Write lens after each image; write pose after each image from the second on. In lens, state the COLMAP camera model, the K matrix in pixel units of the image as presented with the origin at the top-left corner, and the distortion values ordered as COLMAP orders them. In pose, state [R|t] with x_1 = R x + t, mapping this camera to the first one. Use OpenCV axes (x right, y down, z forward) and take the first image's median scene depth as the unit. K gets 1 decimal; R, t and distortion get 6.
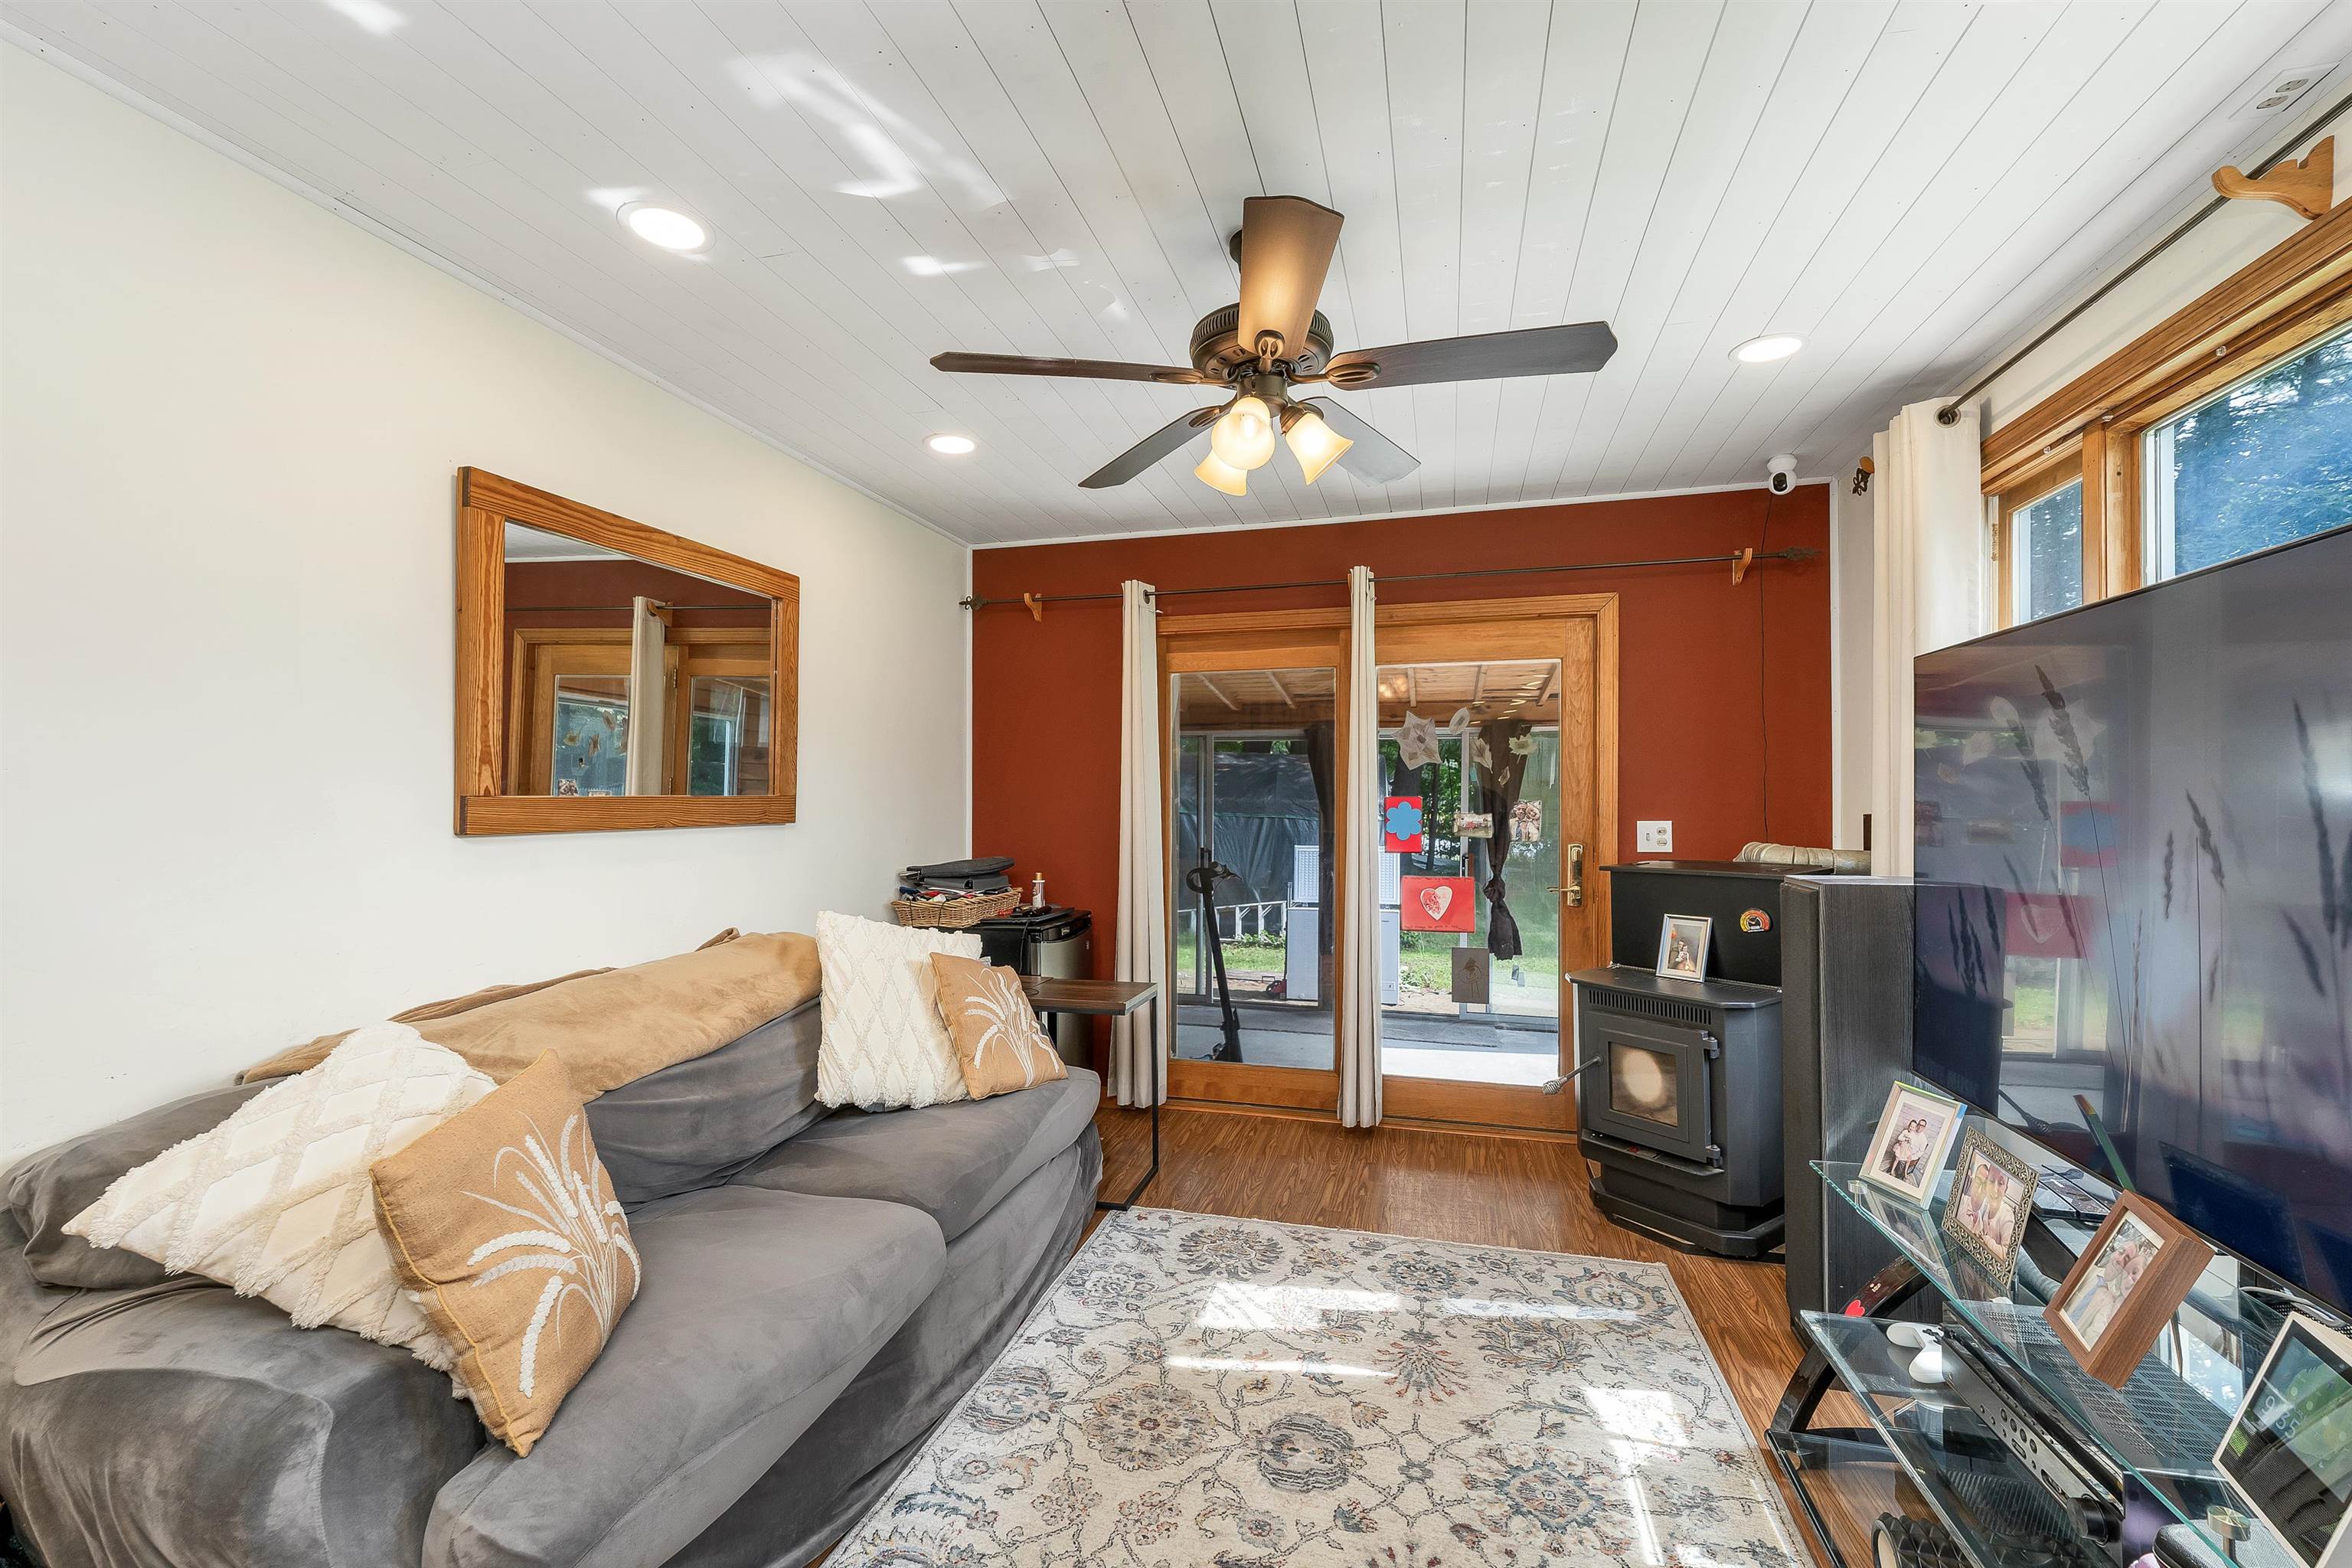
lens RADIAL K [[991.7, 0, 1184.3], [0, 991.7, 796.2], [0, 0, 1]] dist [0.000039, -0.000086]
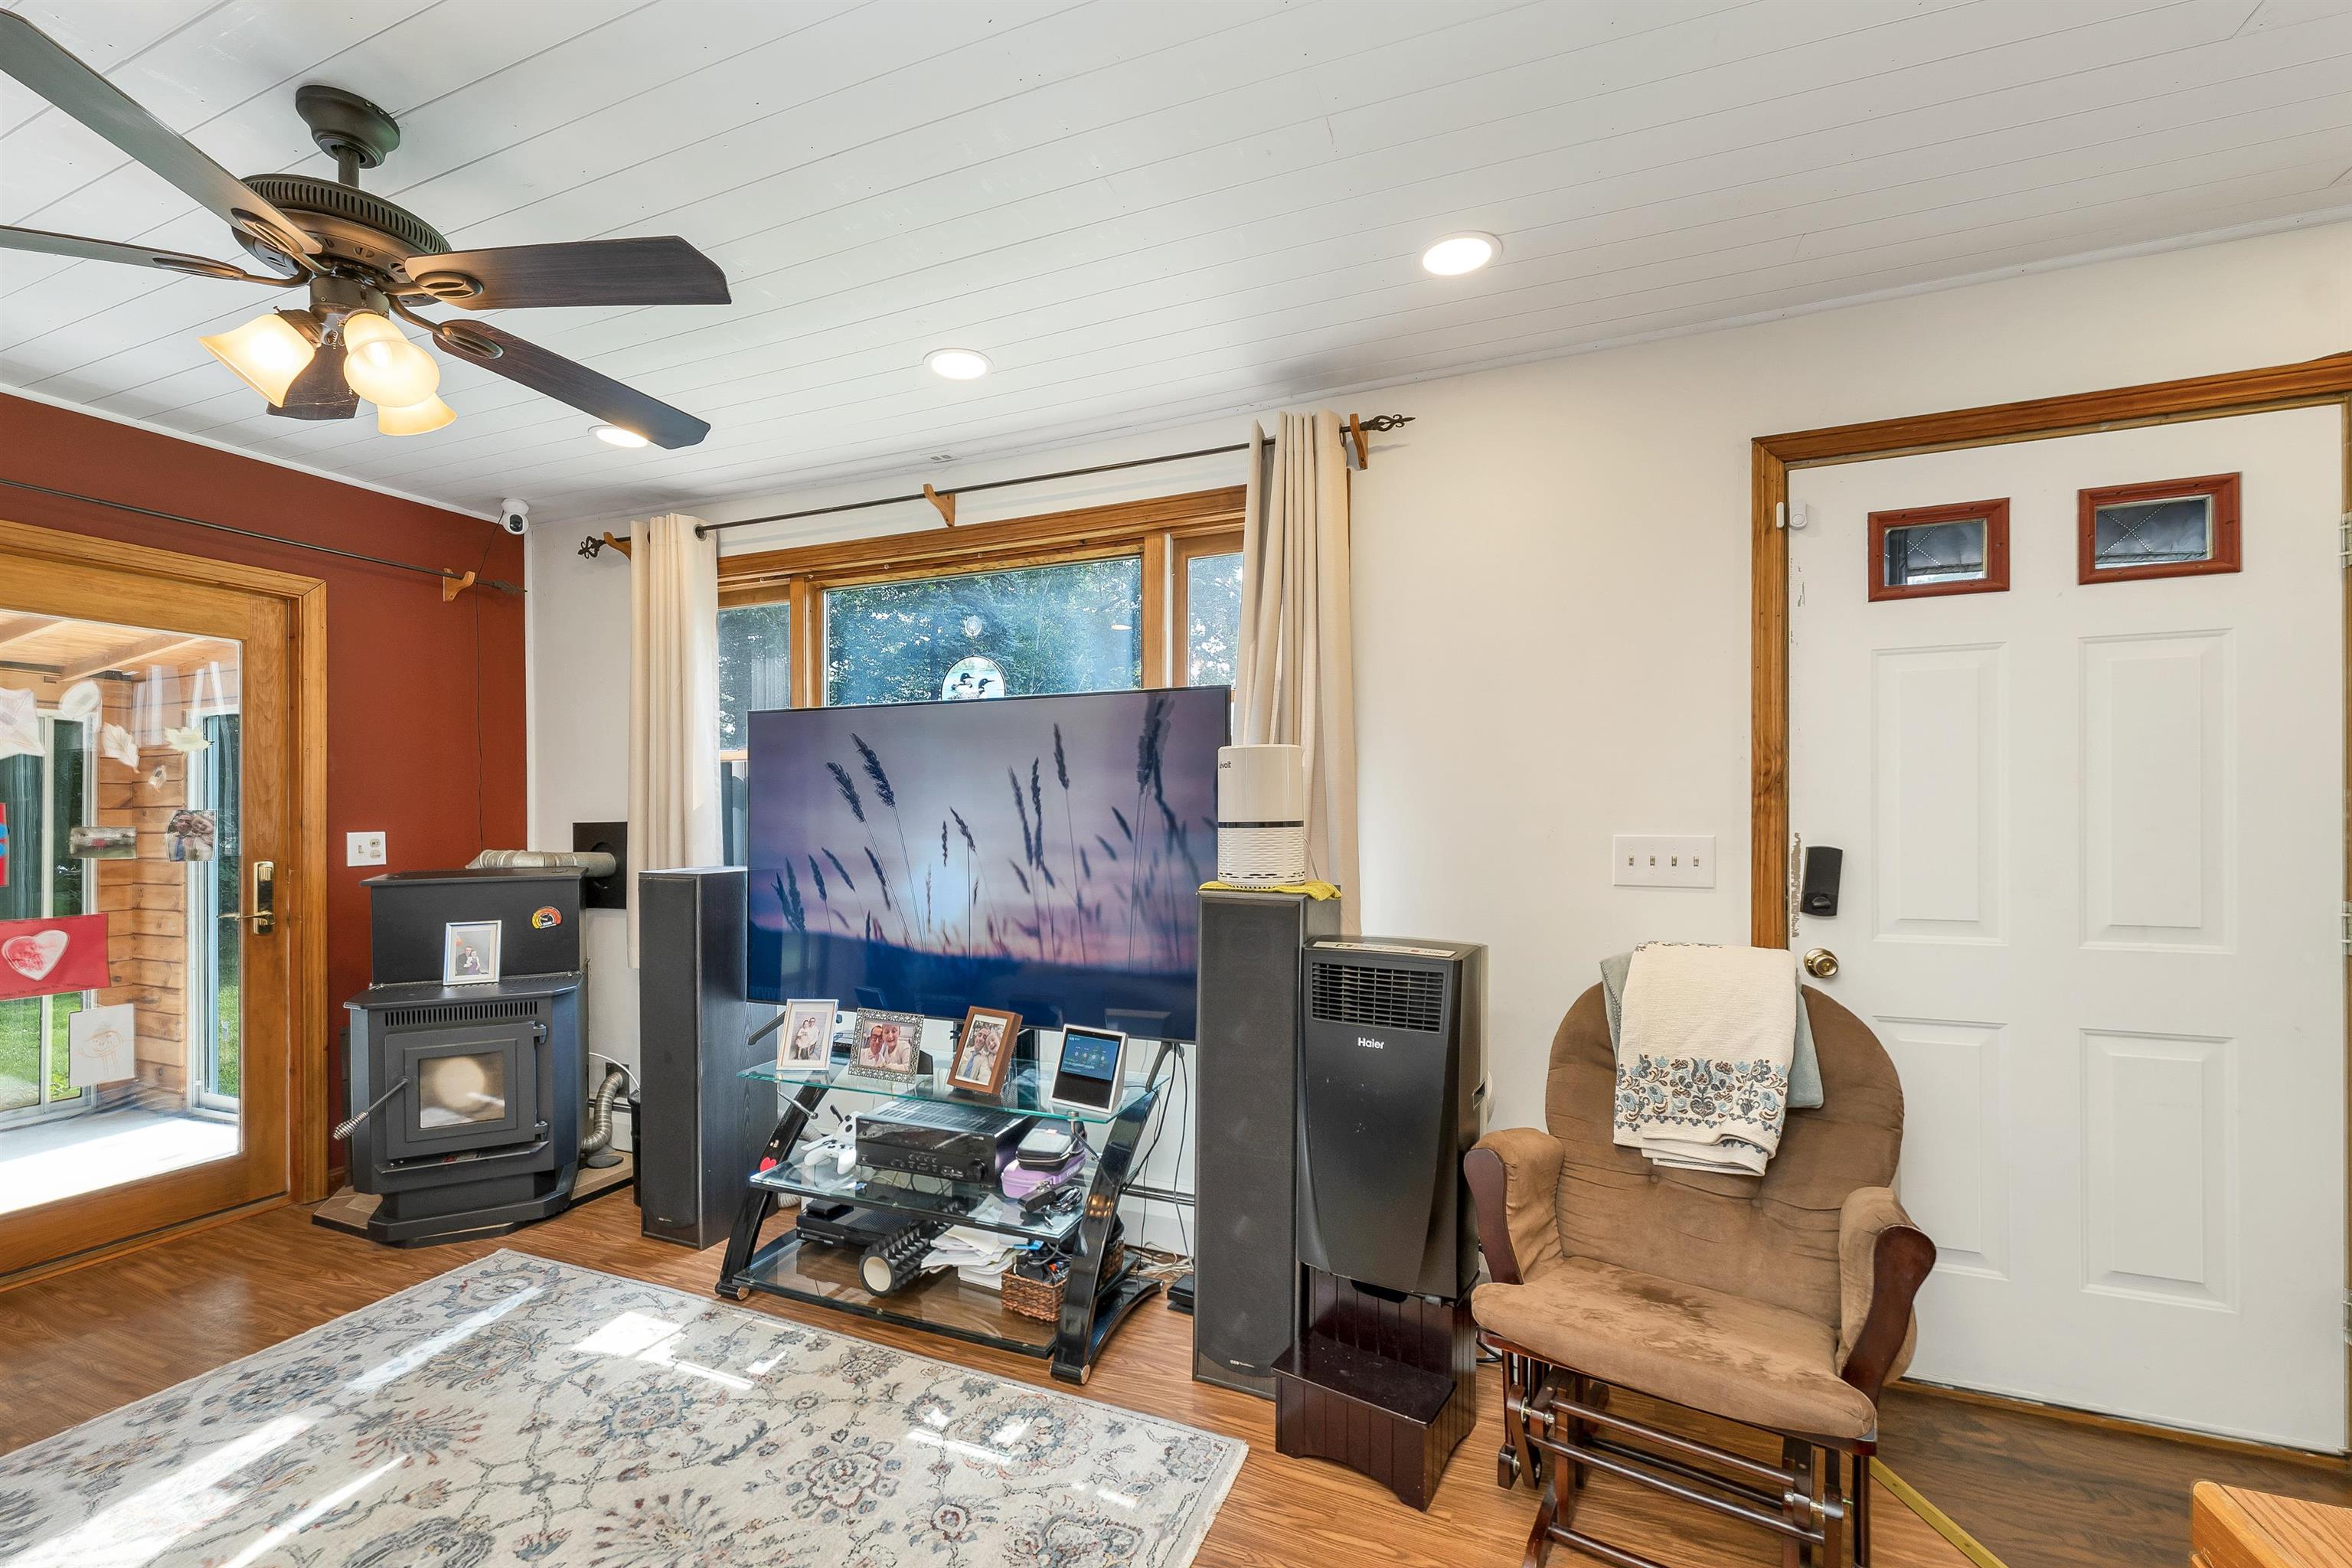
lens RADIAL K [[971.9, 0, 1139.9], [0, 971.9, 815.2], [0, 0, 1]] dist [0.000747, -0.000205]
pose [[0.146213, -0.002404, 0.989250, -0.526299], [-0.005690, 0.999978, 0.003271, 0.002173], [-0.989237, -0.006107, 0.146196, 0.214177]]
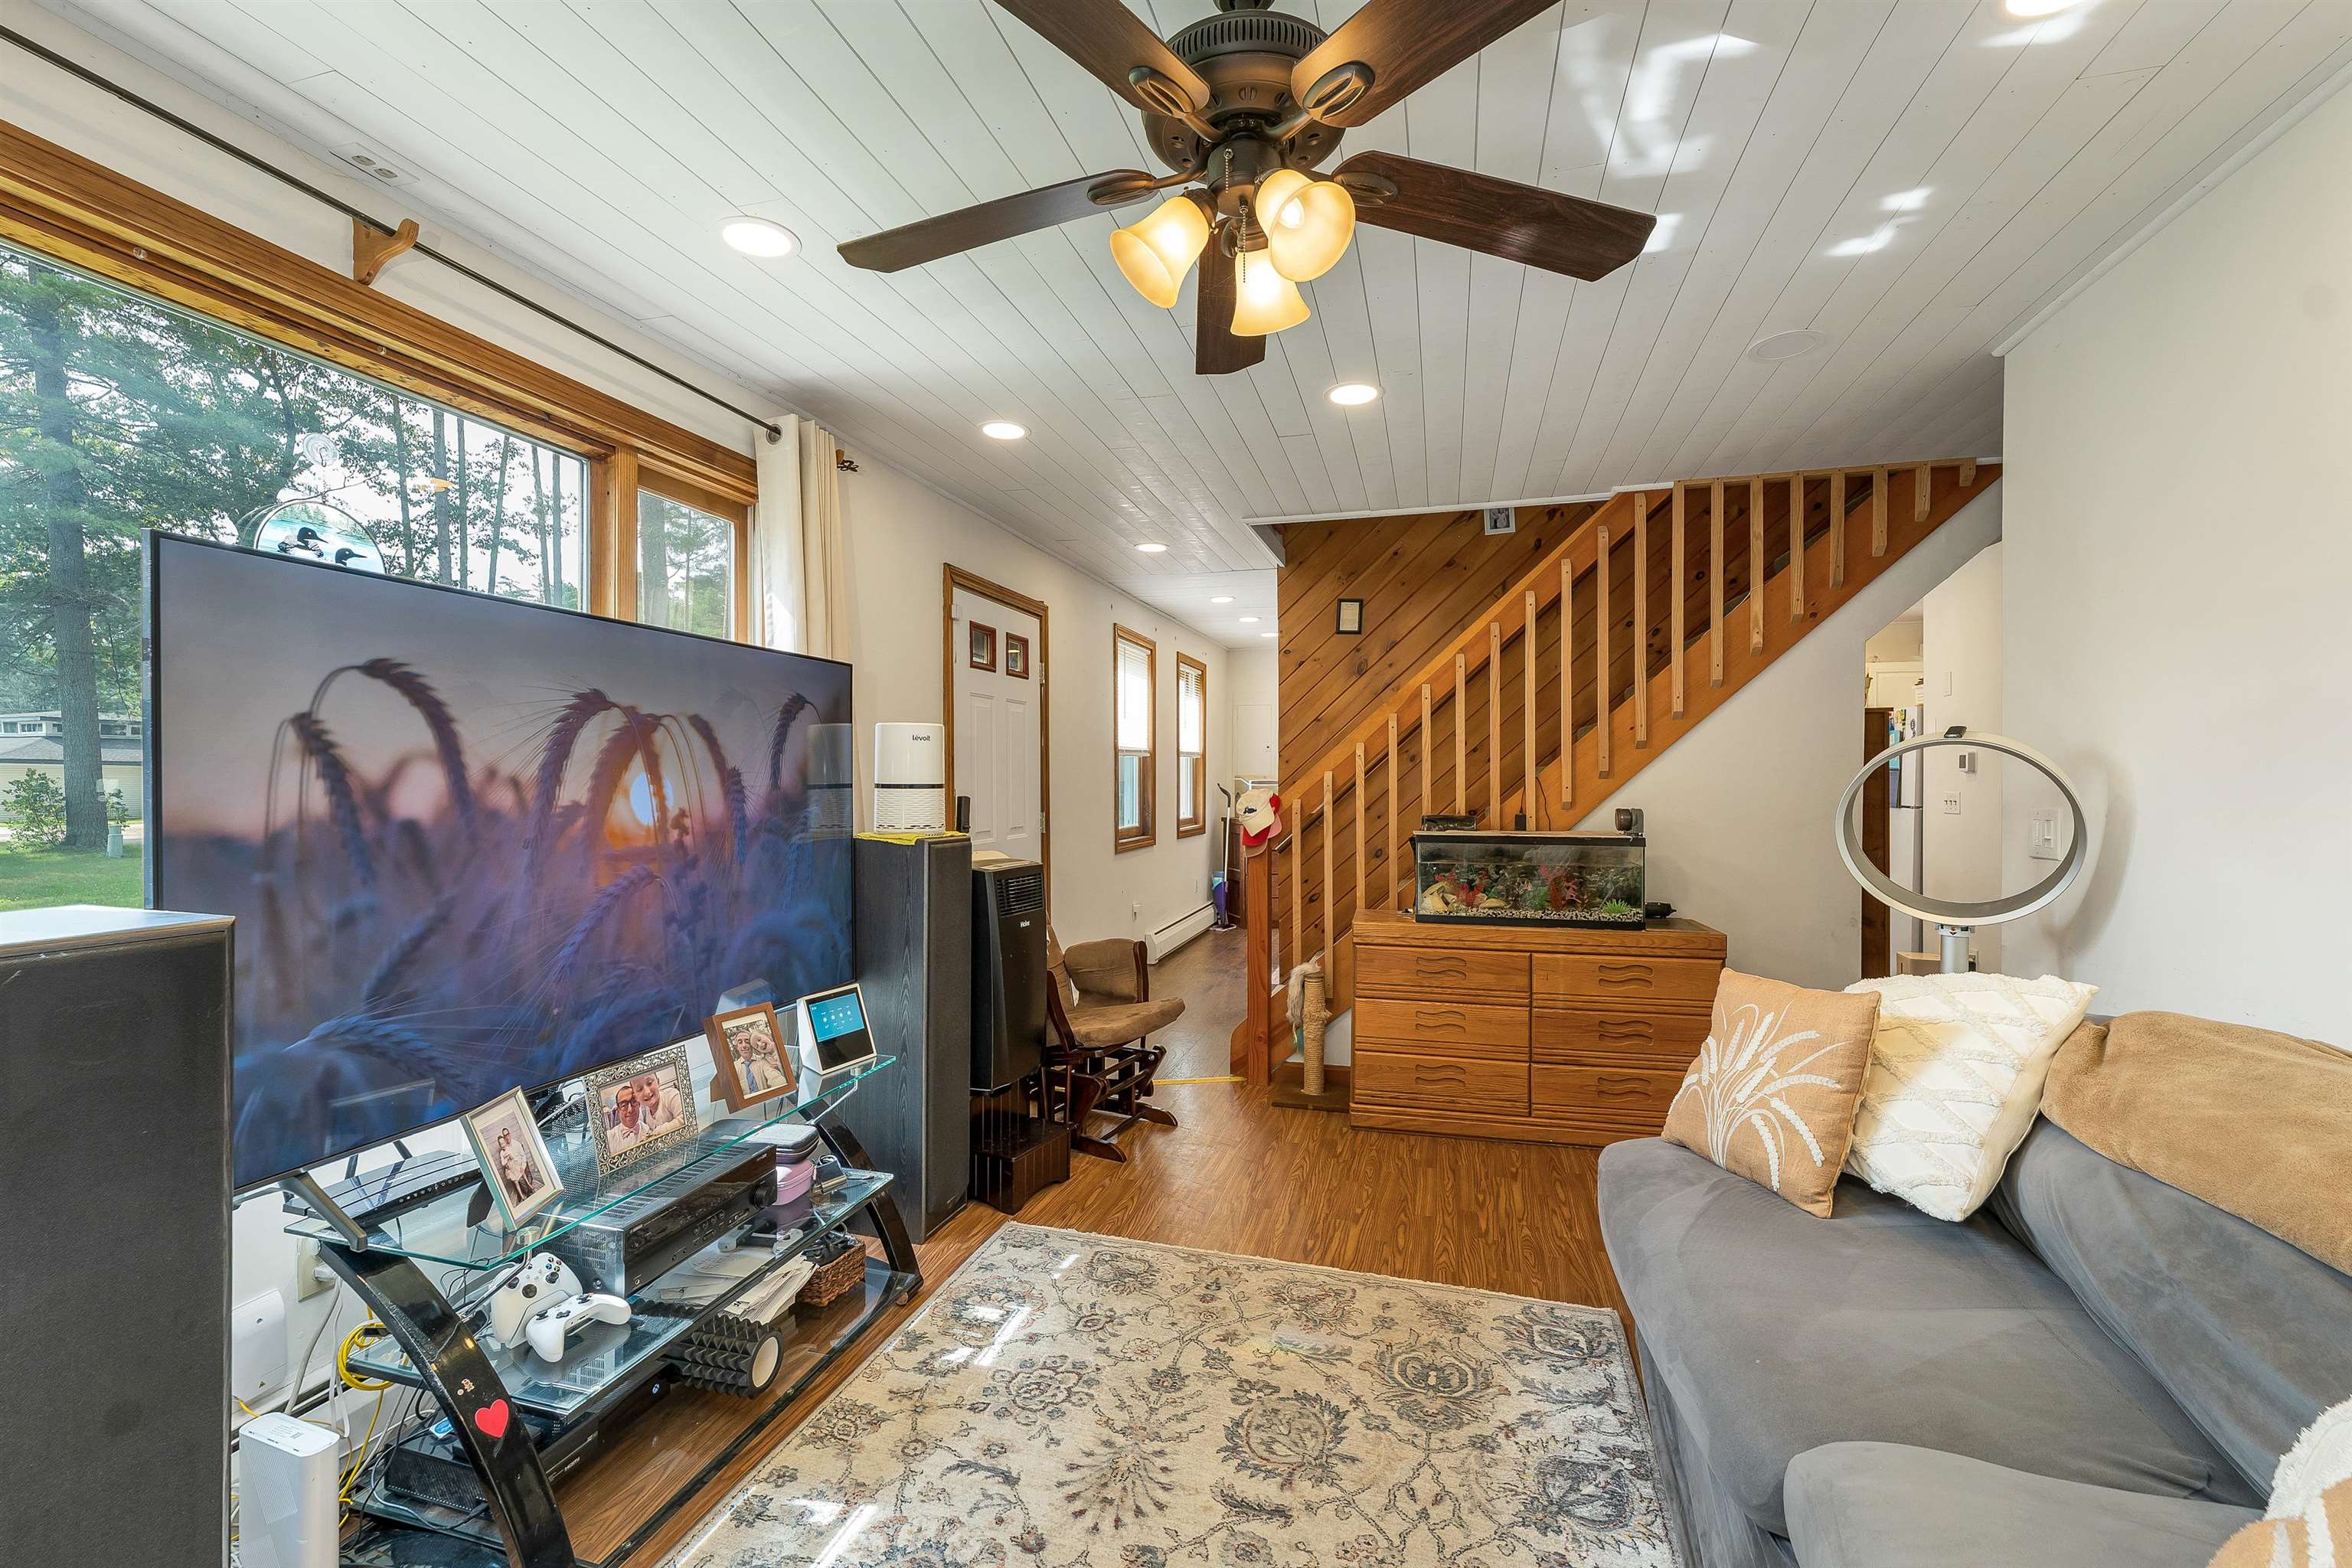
lens RADIAL K [[990.2, 0, 1165.9], [0, 990.2, 786.2], [0, 0, 1]] dist [0.001713, -0.000116]
pose [[-0.999728, -0.002810, 0.023160, 0.100683], [-0.002813, 0.999996, -0.000098, 0.012485], [-0.023160, -0.000163, -0.999732, 1.457225]]
